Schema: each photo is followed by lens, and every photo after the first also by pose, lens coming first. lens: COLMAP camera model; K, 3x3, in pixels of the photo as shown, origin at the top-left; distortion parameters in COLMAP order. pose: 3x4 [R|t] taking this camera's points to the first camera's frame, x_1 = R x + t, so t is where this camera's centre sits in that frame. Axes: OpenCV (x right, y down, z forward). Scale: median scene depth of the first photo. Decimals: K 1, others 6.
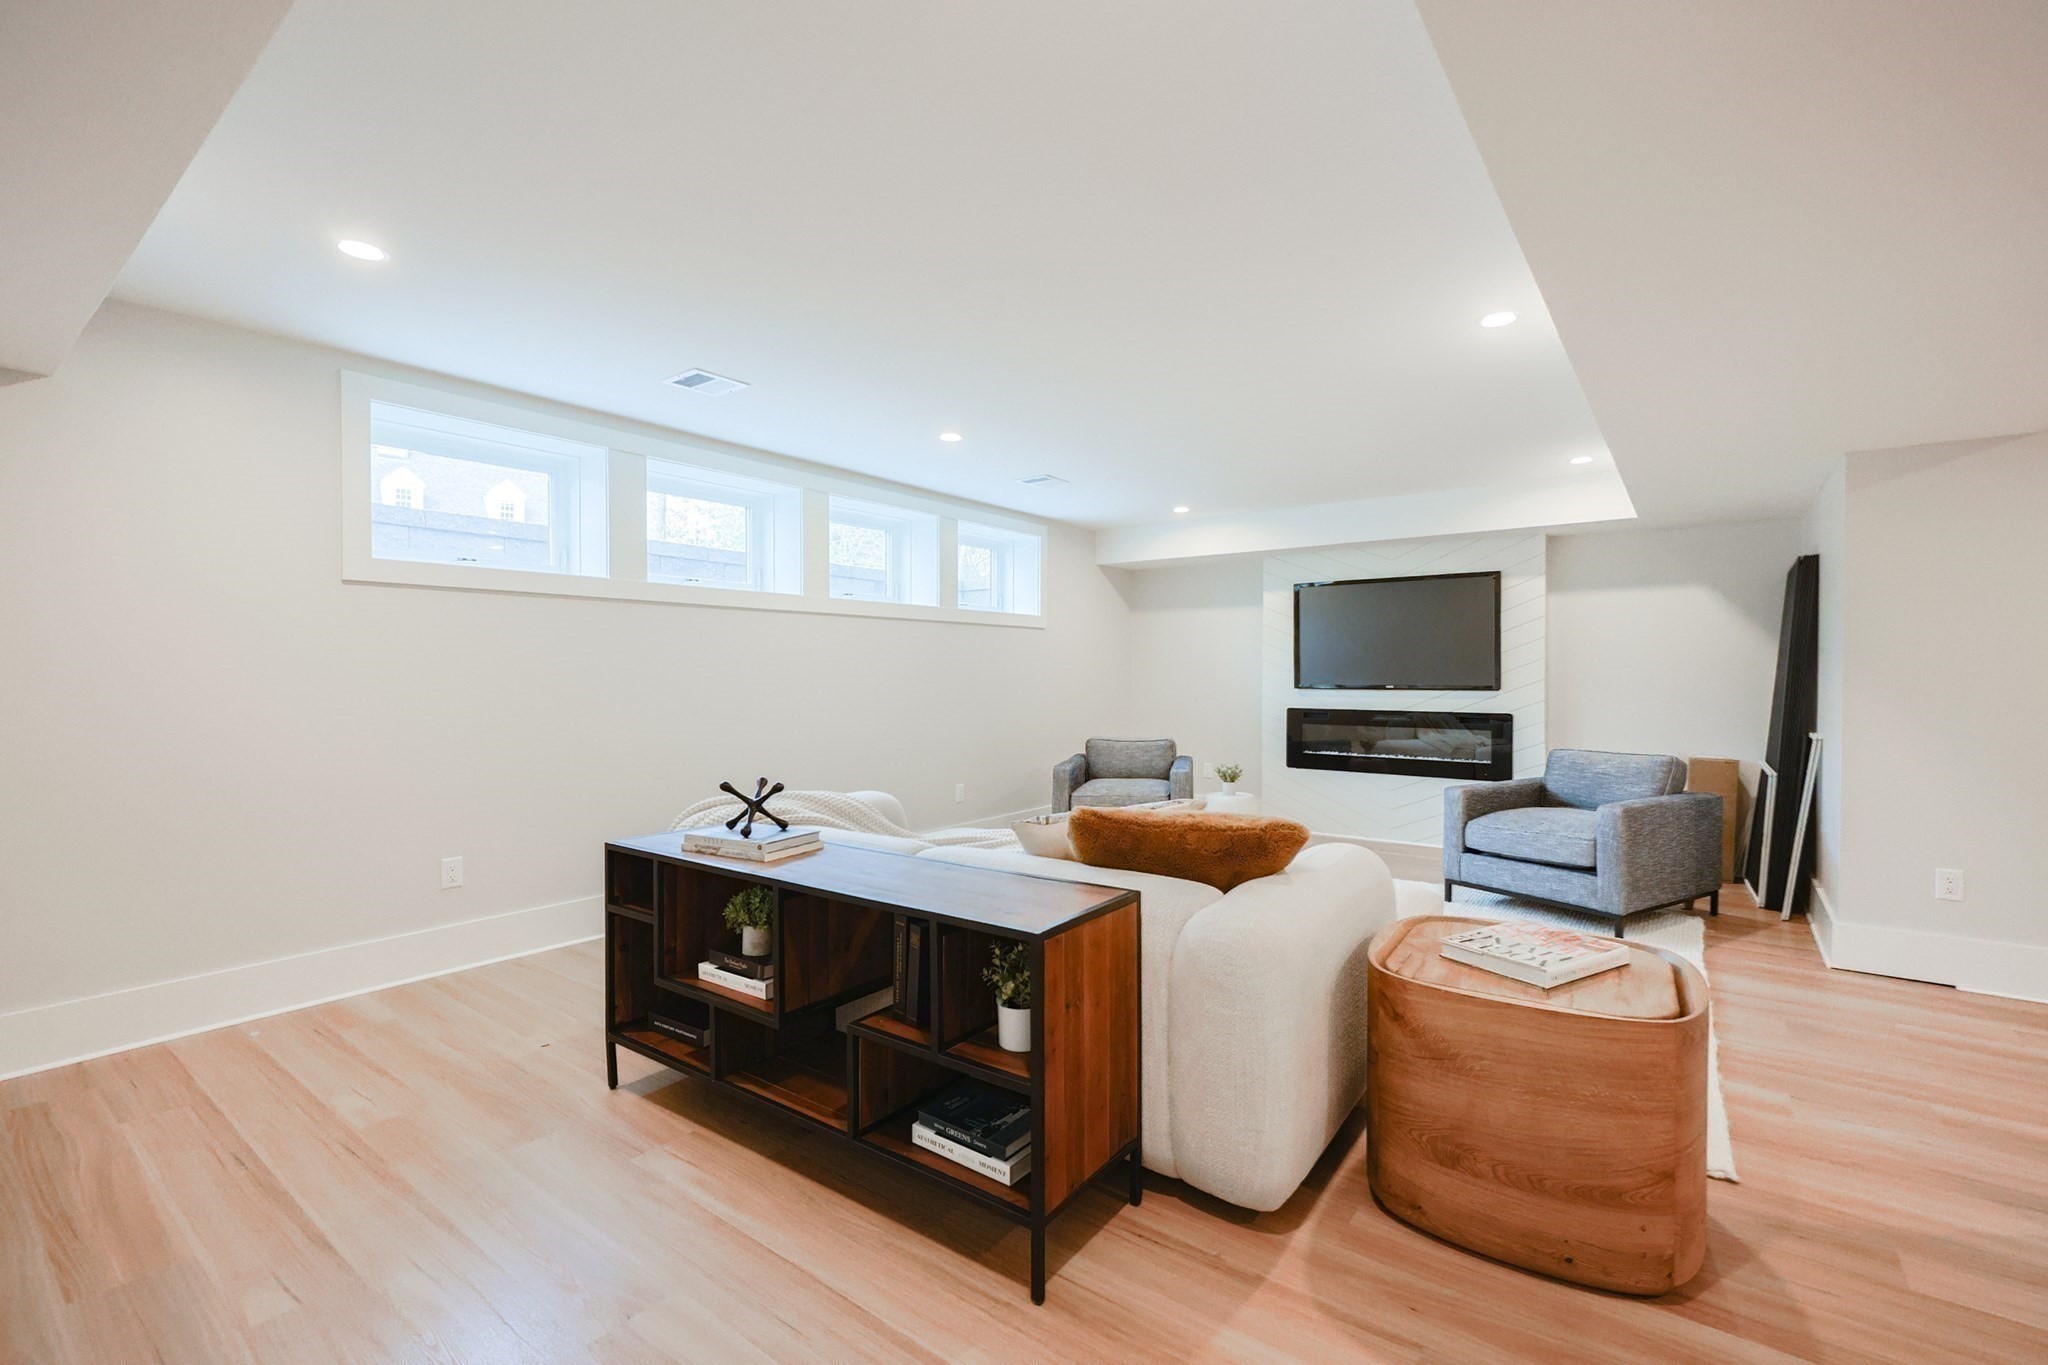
lens RADIAL K [[873.1, 0, 1038.9], [0, 873.1, 686.6], [0, 0, 1]] dist [-0.001801, -0.000906]
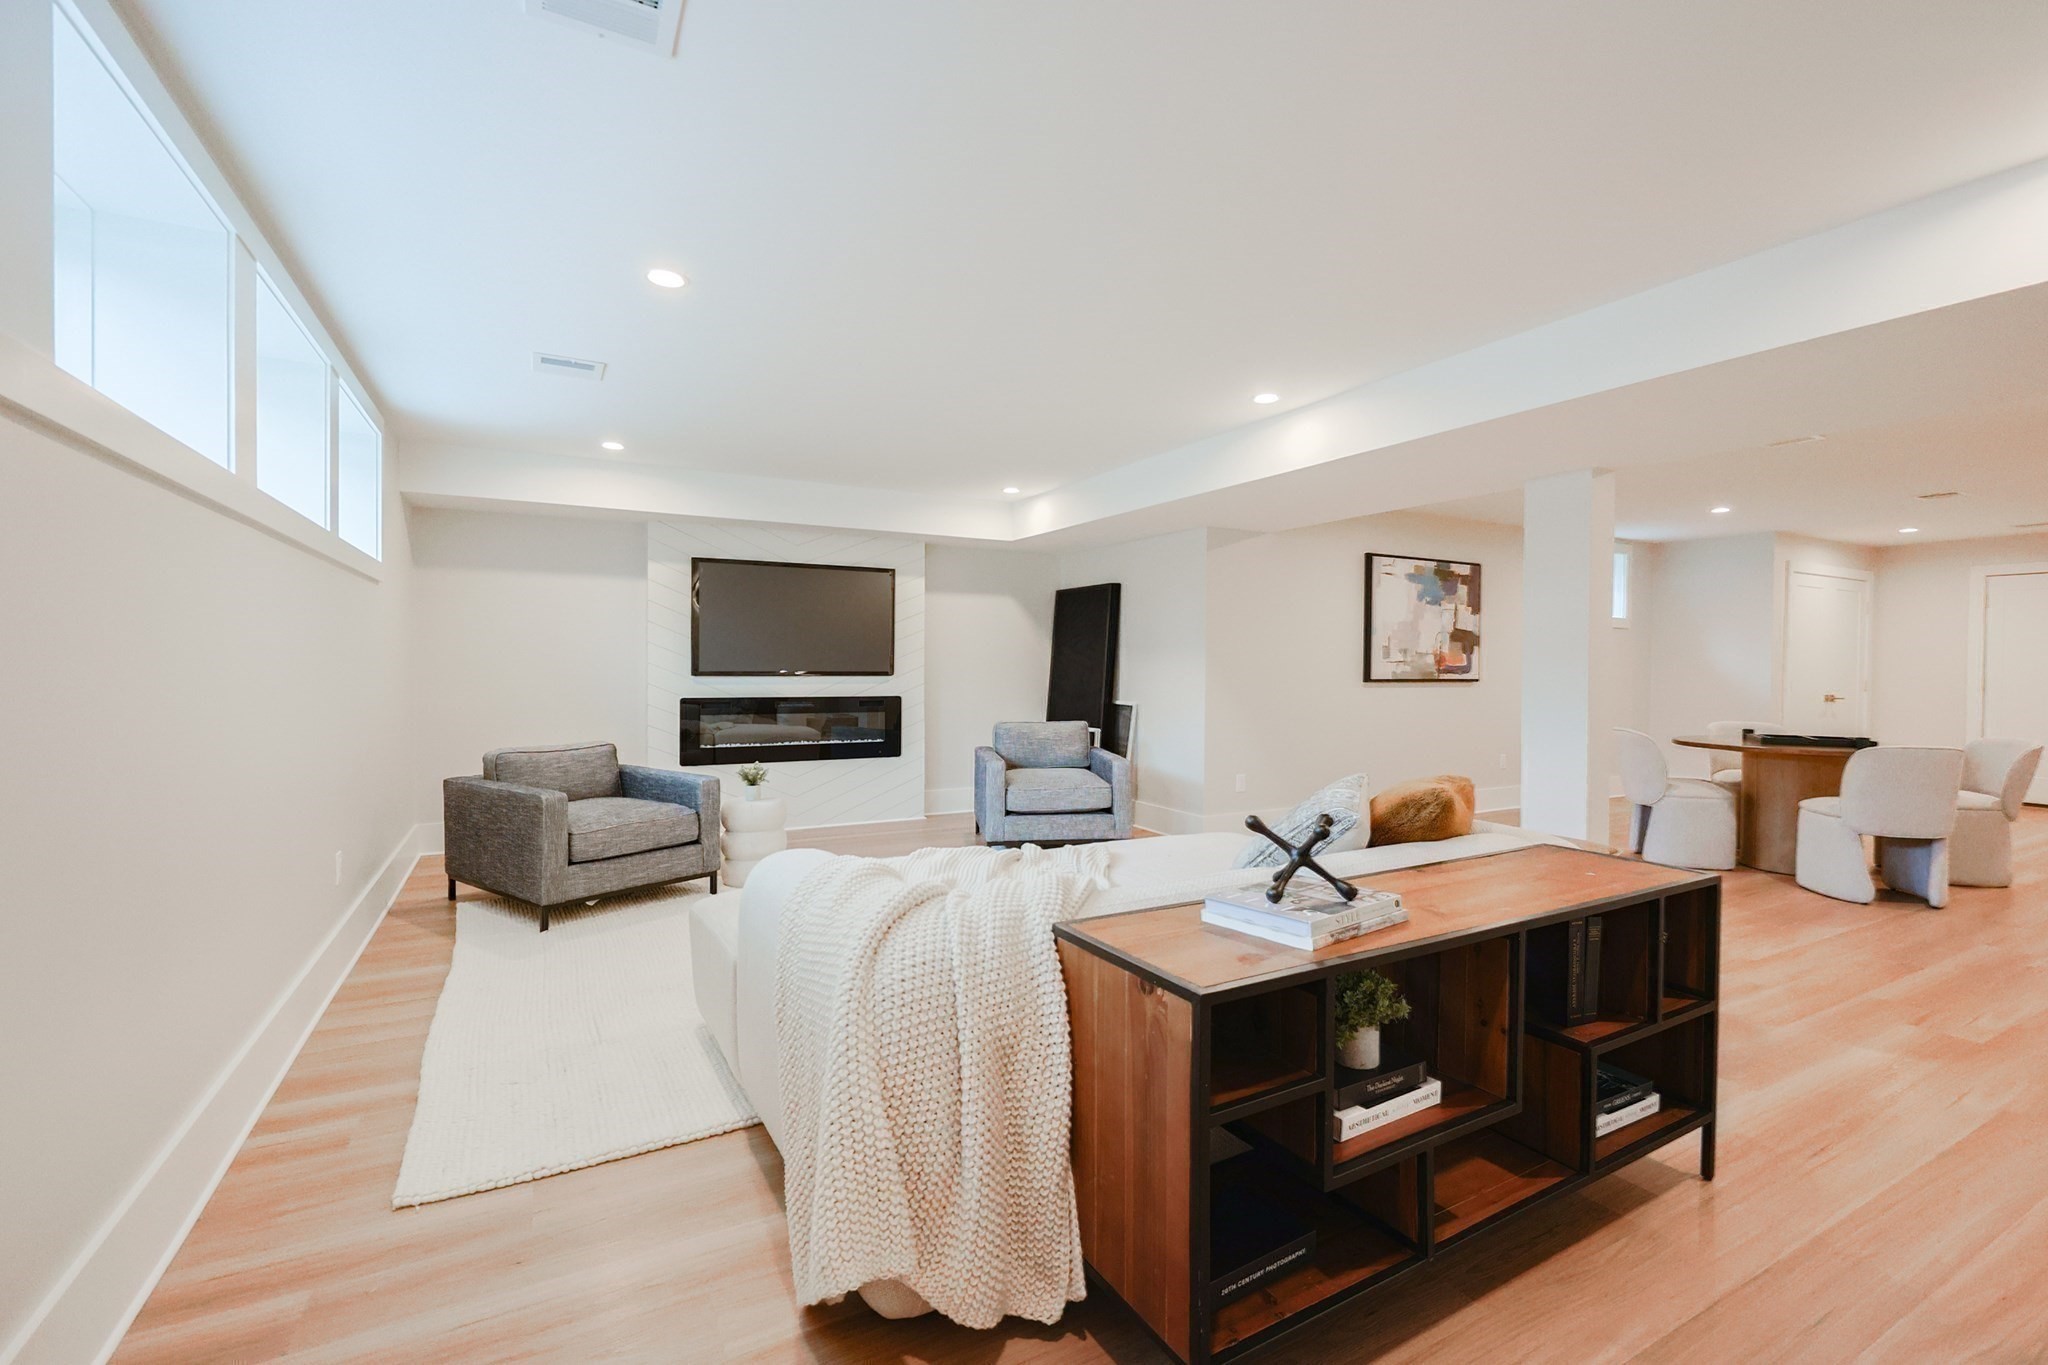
lens RADIAL K [[873.1, 0, 1027.2], [0, 873.1, 673.3], [0, 0, 1]] dist [-0.001801, -0.000906]
pose [[0.446527, -0.003738, 0.894762, -0.391876], [0.008092, 0.999967, 0.000139, 0.002626], [-0.894733, 0.007178, 0.446543, 0.347141]]
